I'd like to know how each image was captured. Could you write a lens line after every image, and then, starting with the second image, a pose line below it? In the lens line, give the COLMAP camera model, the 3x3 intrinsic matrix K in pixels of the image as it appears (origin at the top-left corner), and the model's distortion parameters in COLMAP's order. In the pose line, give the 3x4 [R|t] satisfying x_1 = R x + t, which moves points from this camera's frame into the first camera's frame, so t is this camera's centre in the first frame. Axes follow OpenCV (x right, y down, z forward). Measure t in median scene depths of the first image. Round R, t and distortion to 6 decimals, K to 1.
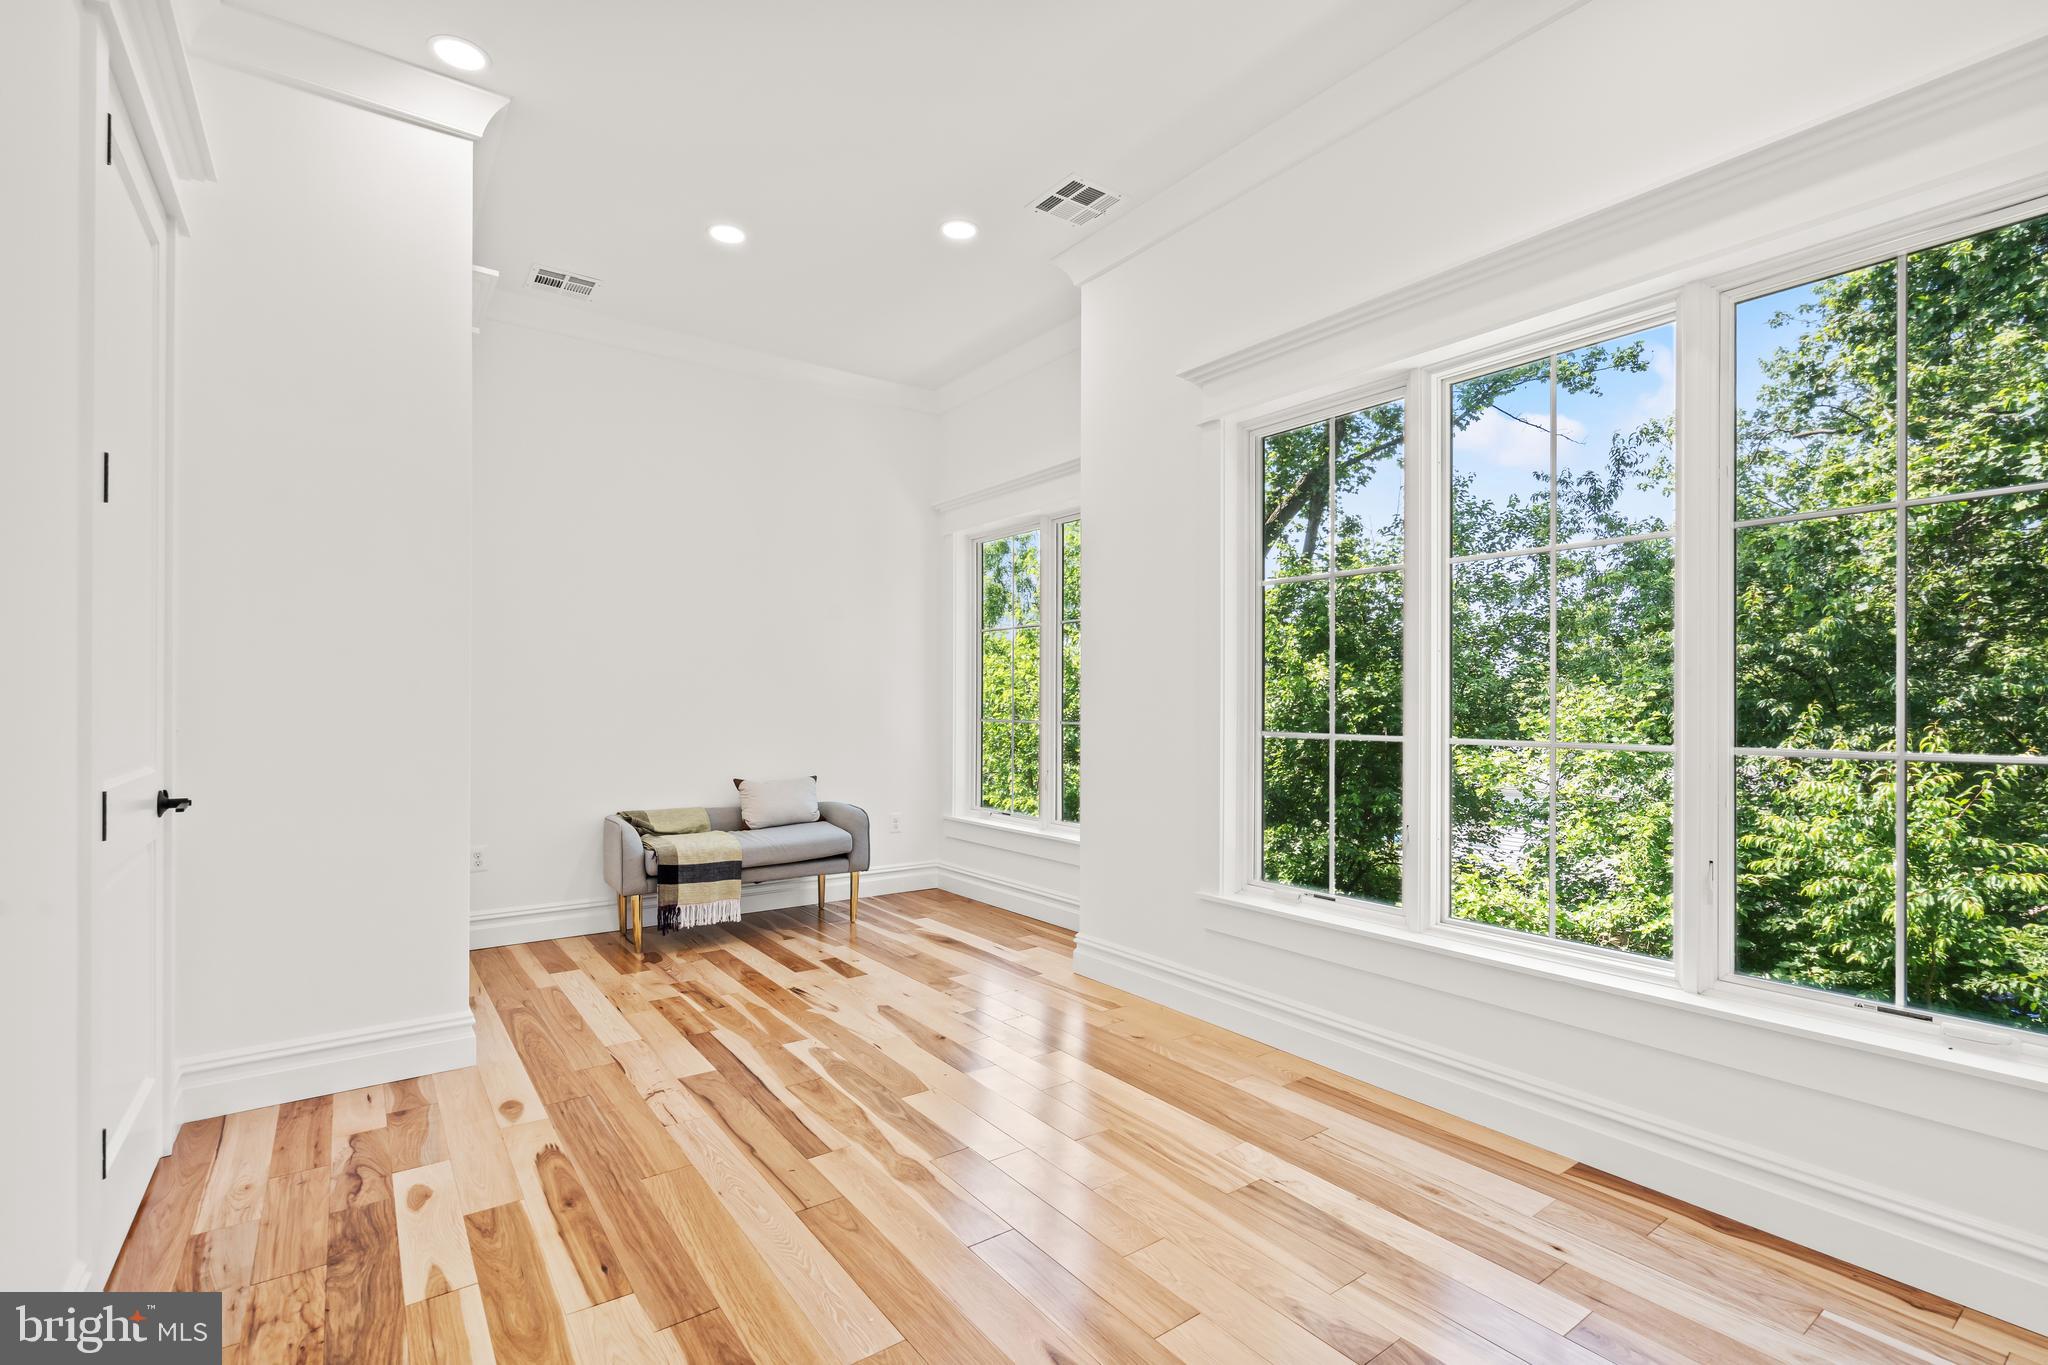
lens RADIAL K [[926.1, 0, 1026.1], [0, 926.1, 701.0], [0, 0, 1]] dist [-0.003429, 0.002019]
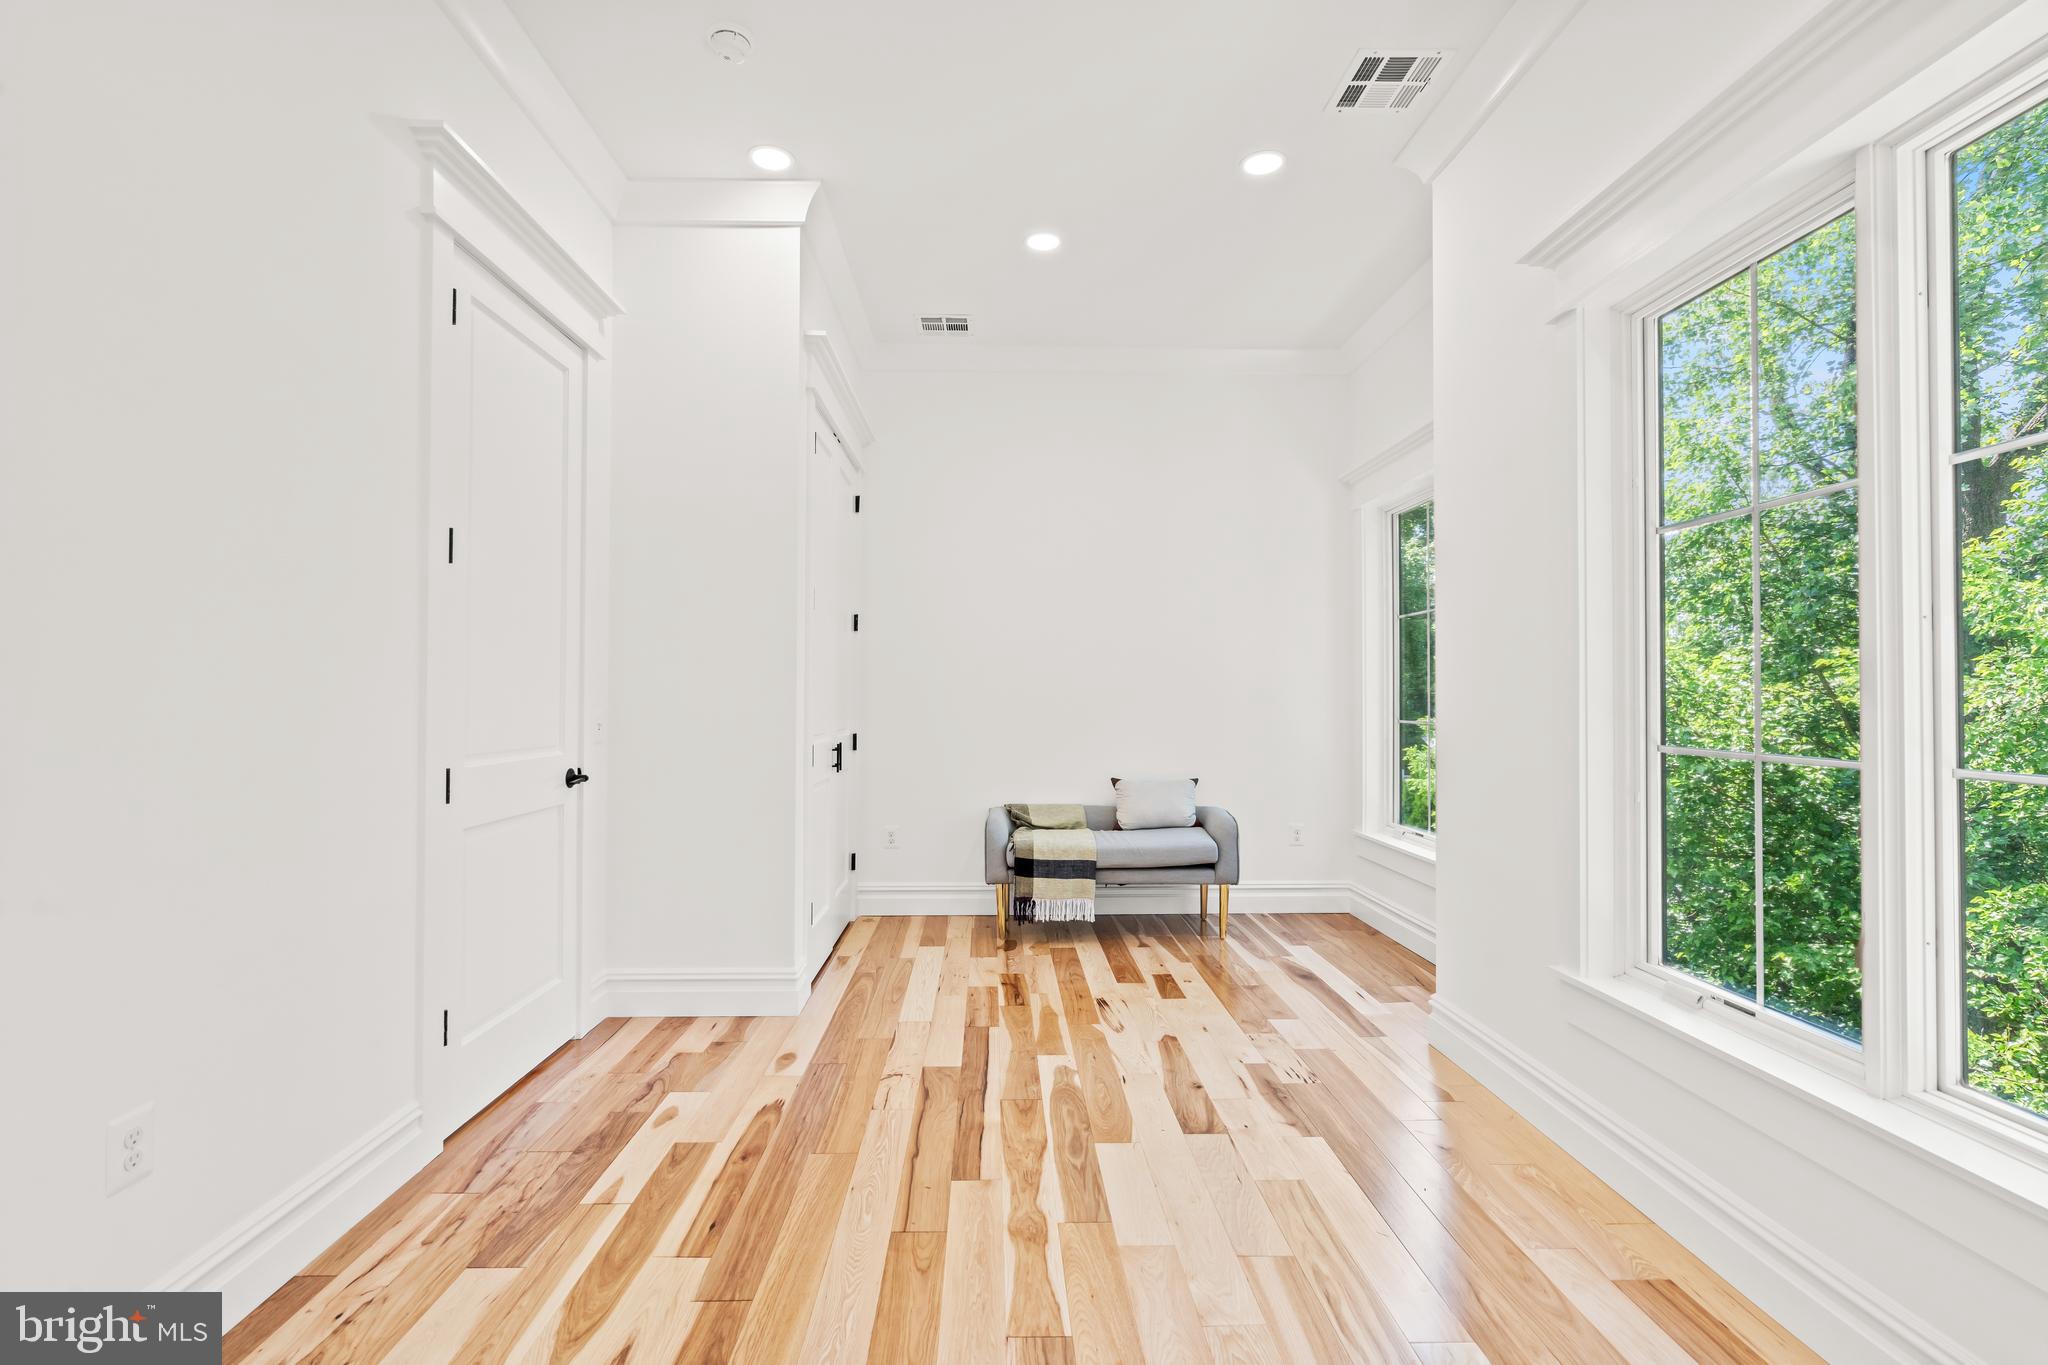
lens RADIAL K [[933.4, 0, 1024.0], [0, 933.4, 682.5], [0, 0, 1]] dist [-0.003554, 0.001060]
pose [[0.820264, -0.011437, -0.571870, 0.264599], [0.002403, 0.999860, -0.016551, -0.003597], [0.571980, 0.012202, 0.820177, 0.167488]]
